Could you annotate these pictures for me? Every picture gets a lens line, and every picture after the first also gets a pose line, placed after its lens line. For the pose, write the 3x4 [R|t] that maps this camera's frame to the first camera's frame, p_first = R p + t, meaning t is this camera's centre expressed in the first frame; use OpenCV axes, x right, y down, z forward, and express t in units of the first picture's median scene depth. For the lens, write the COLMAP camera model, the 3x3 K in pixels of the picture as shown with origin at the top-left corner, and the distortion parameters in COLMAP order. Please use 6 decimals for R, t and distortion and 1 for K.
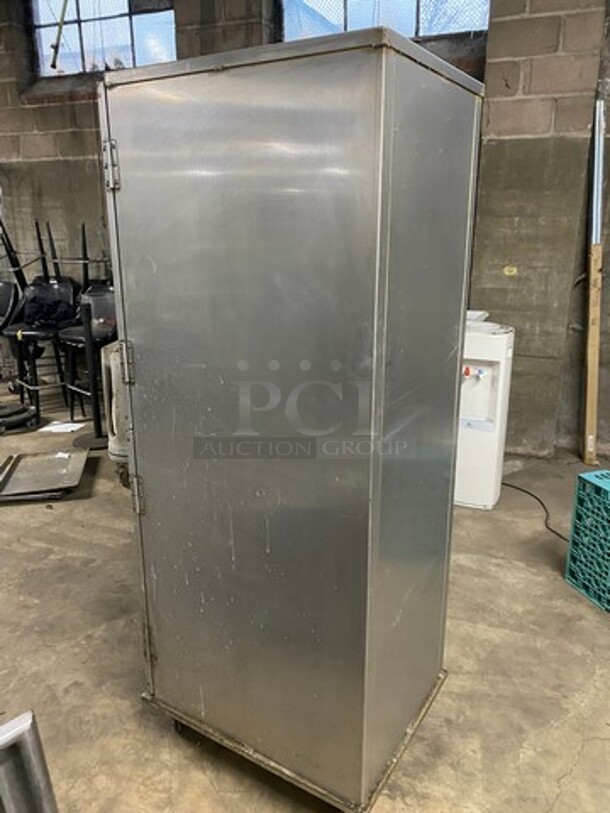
lens RADIAL K [[620.9, 0, 305.0], [0, 620.9, 406.5], [0, 0, 1]] dist [0.015230, -0.014137]
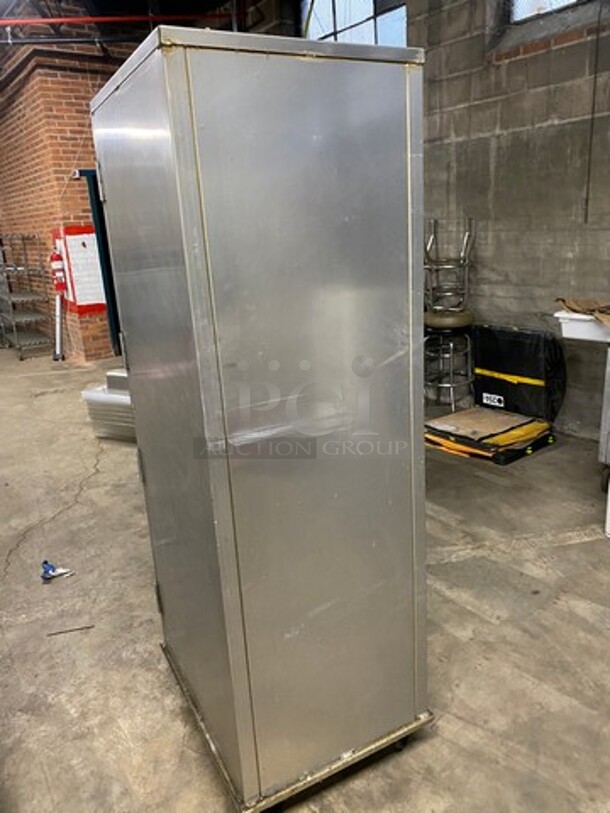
lens RADIAL K [[620.9, 0, 305.0], [0, 620.9, 406.5], [0, 0, 1]] dist [0.015230, -0.014137]
pose [[0.857571, 0.086443, -0.507049, 0.219409], [-0.076842, 0.996245, 0.039880, -0.018536], [0.508593, 0.004763, 0.860994, 0.058549]]
